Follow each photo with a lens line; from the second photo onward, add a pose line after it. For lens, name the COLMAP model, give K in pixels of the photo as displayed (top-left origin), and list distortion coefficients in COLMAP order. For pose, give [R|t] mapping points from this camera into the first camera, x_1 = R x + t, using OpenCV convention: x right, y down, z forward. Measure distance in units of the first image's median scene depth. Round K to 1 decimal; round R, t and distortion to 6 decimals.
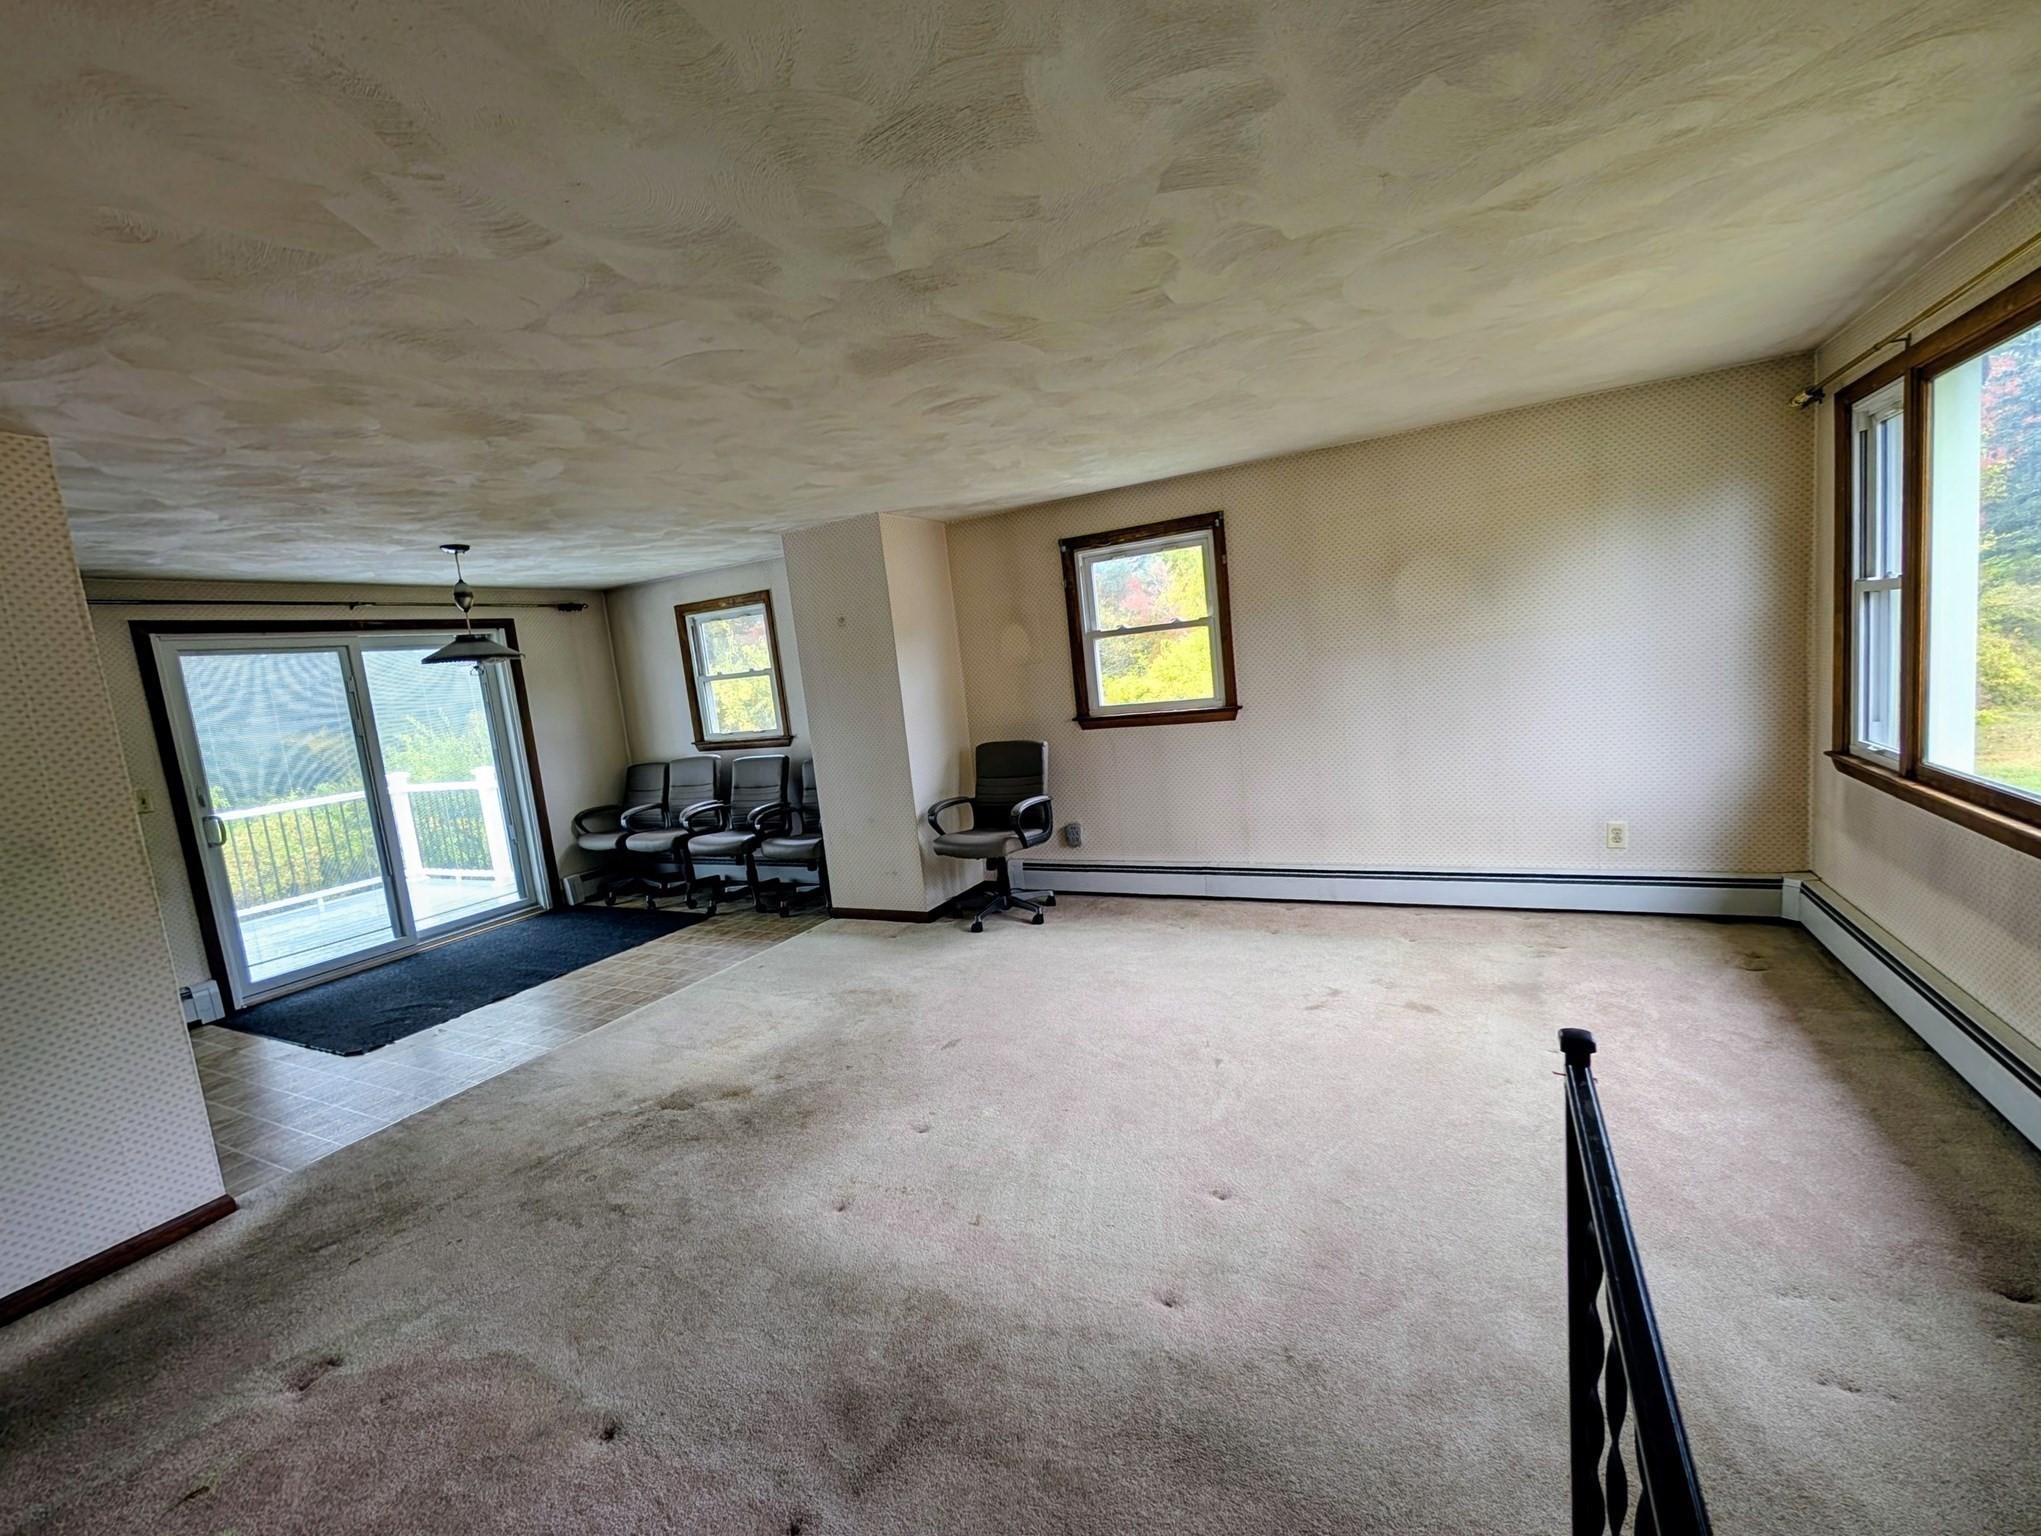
lens RADIAL K [[862.9, 0, 1024.7], [0, 862.9, 771.0], [0, 0, 1]] dist [-0.000254, 0.000394]
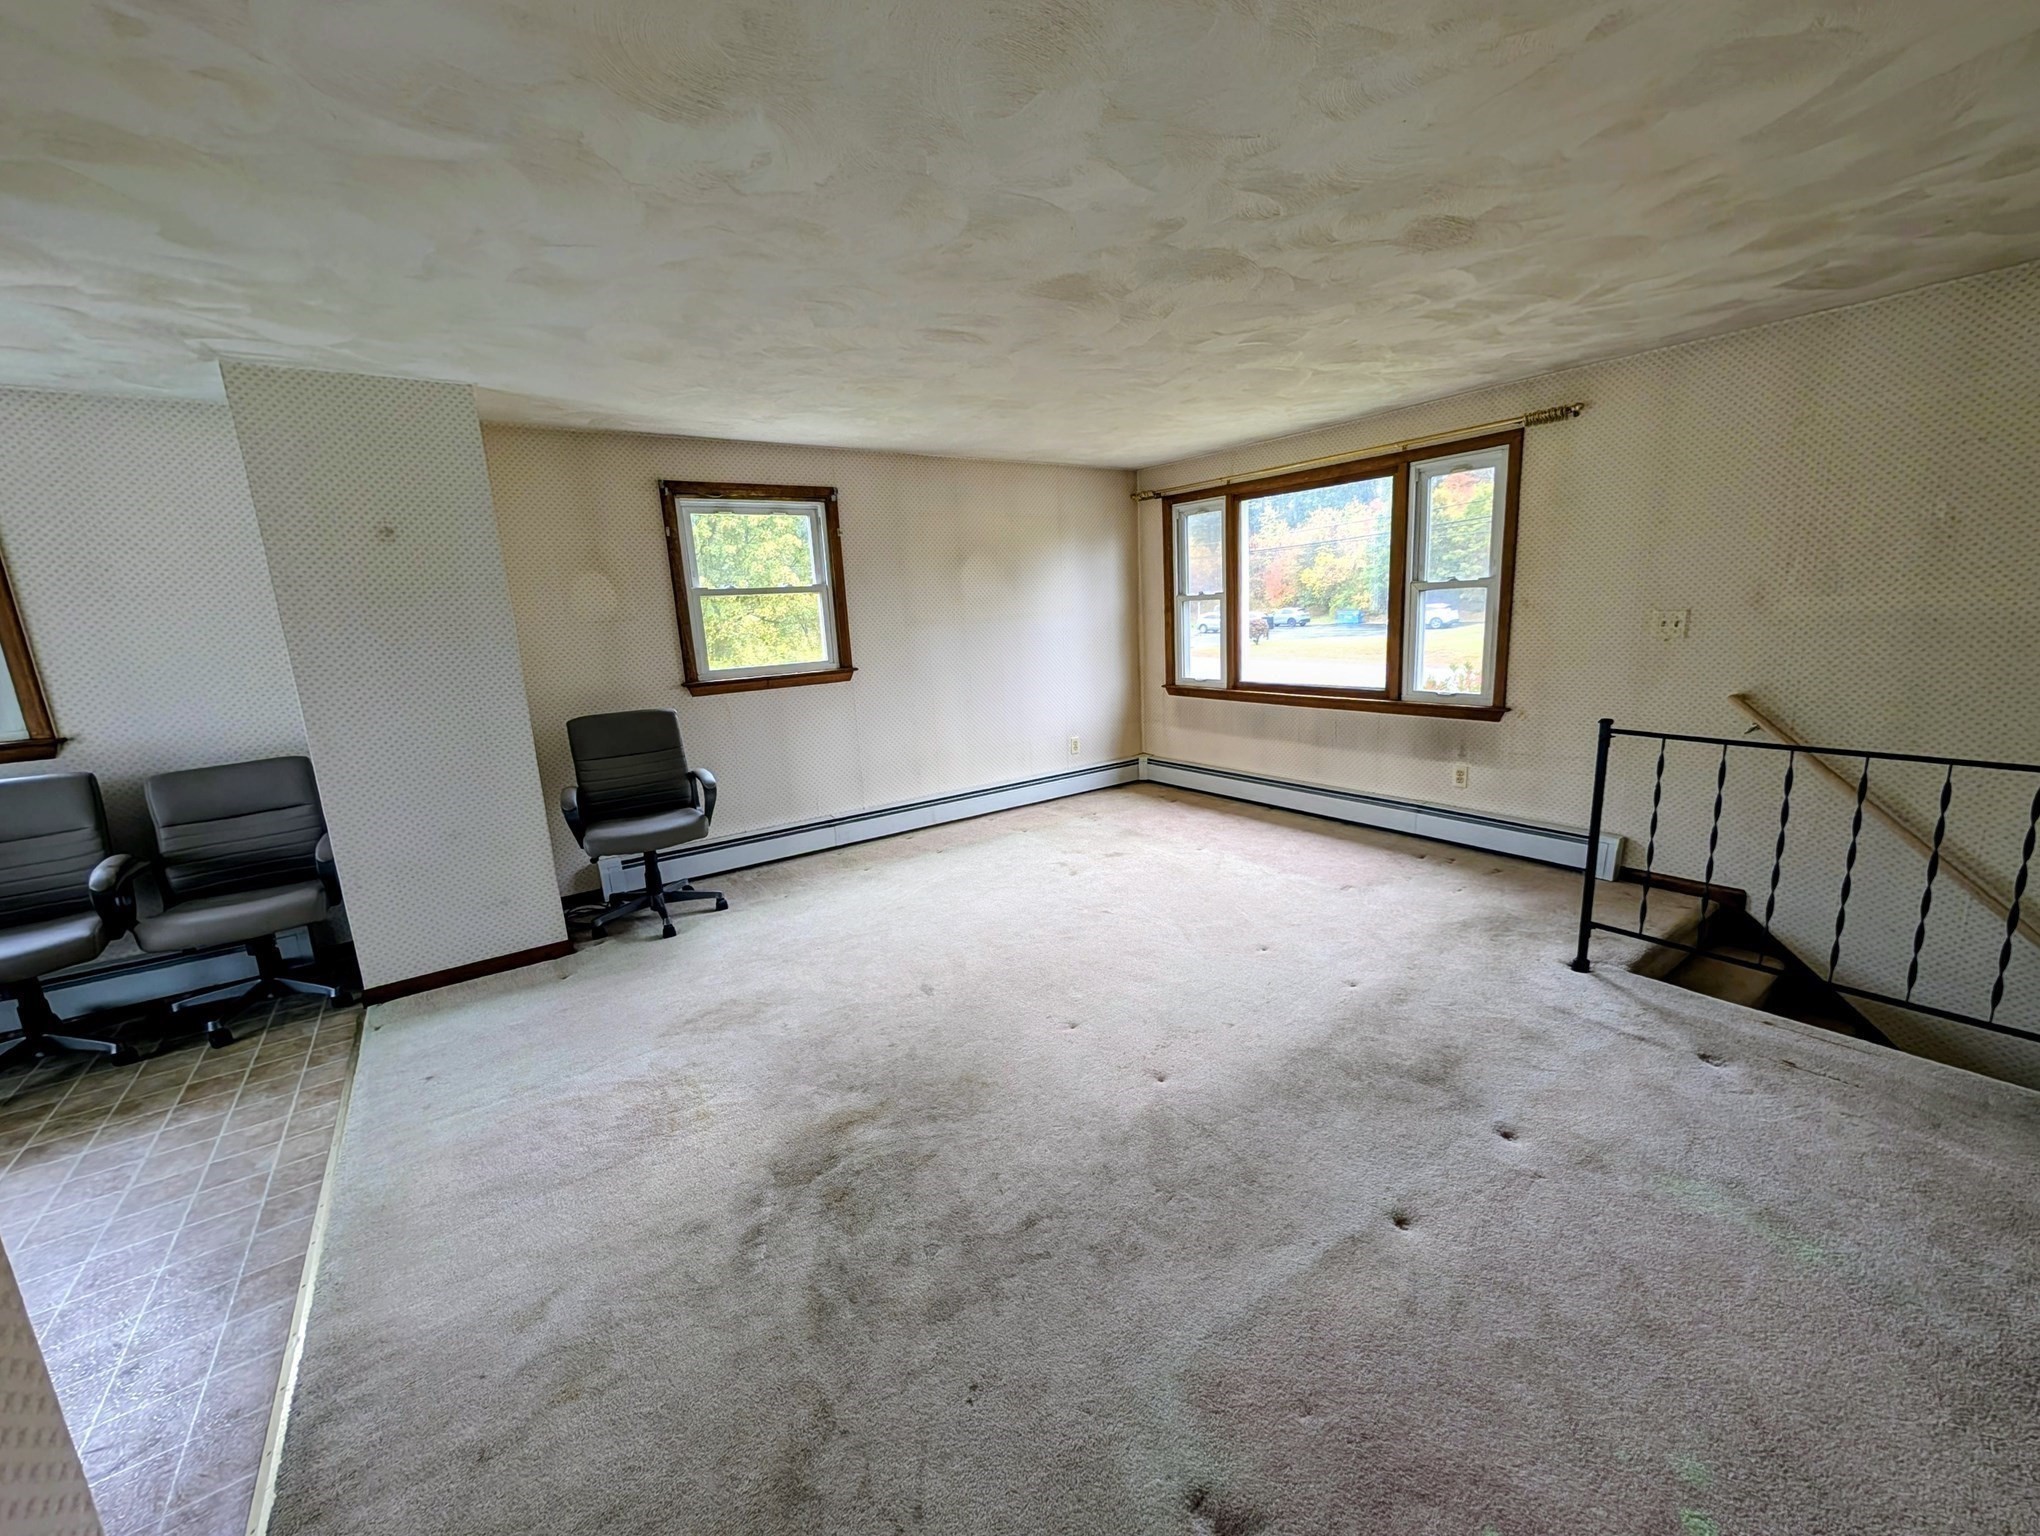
lens RADIAL K [[805.9, 0, 1028.4], [0, 805.9, 771.0], [0, 0, 1]] dist [-0.002717, -0.000202]
pose [[0.451405, -0.100265, 0.886668, -0.592213], [0.112841, 0.992104, 0.054740, 0.025909], [-0.885155, 0.075343, 0.459155, 0.337618]]
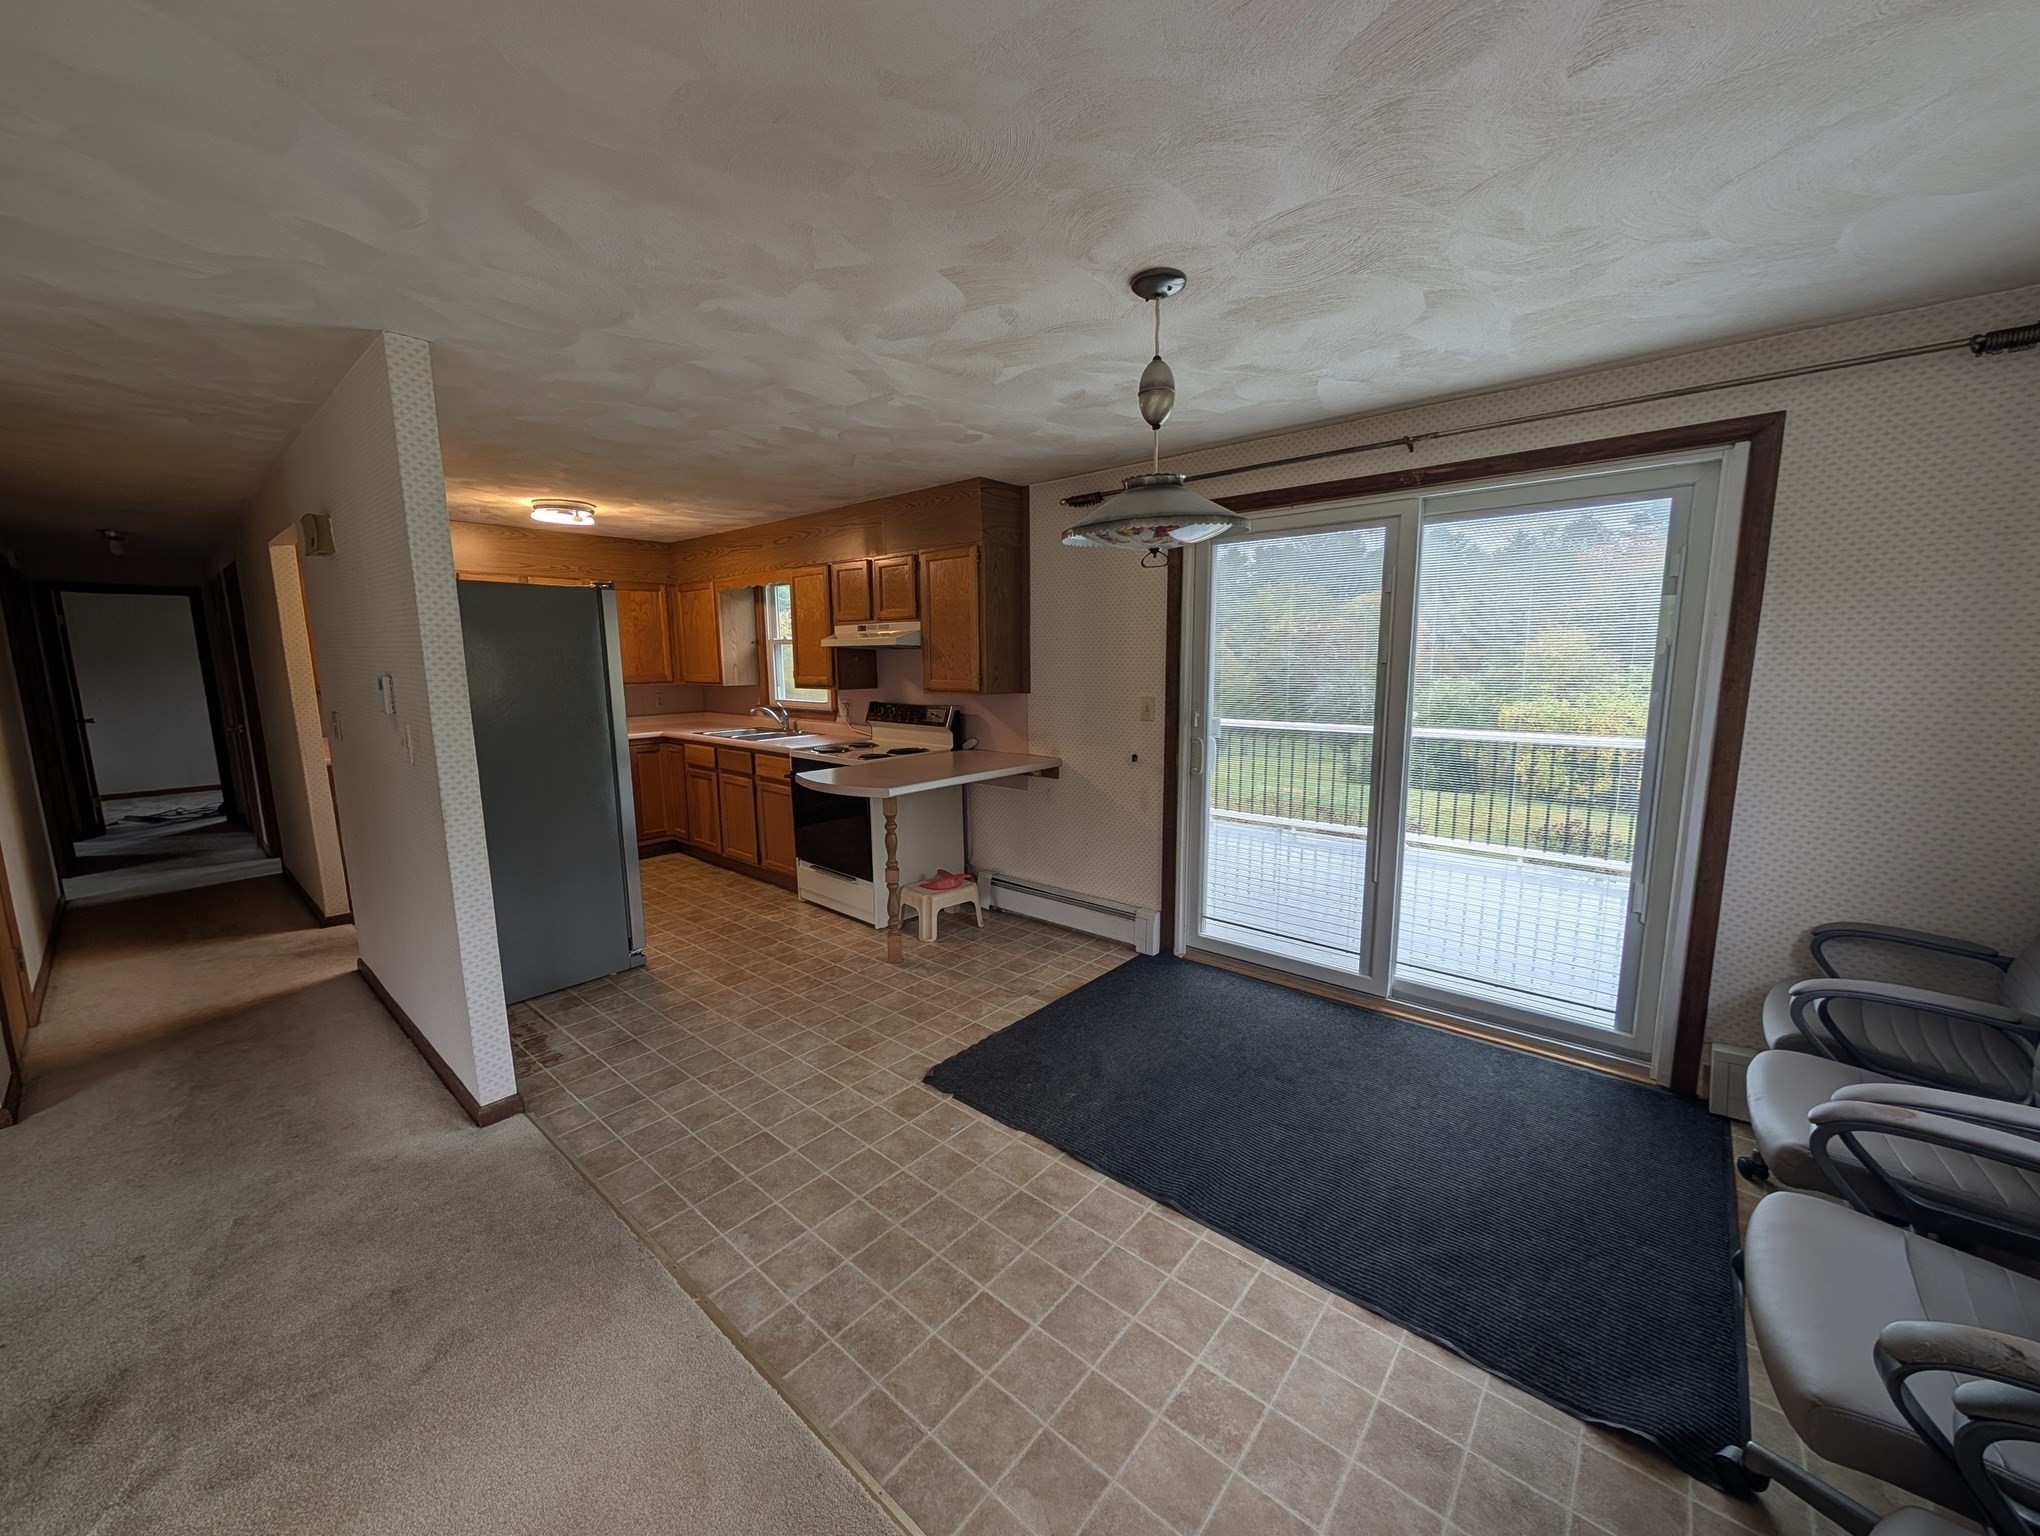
lens RADIAL K [[769.3, 0, 1024.9], [0, 769.3, 769.1], [0, 0, 1]] dist [-0.001274, 0.000923]
pose [[-0.225691, 0.242251, -0.943598, -0.182858], [-0.090089, 0.959249, 0.267817, -0.109114], [0.970024, 0.145451, -0.194670, 1.012553]]
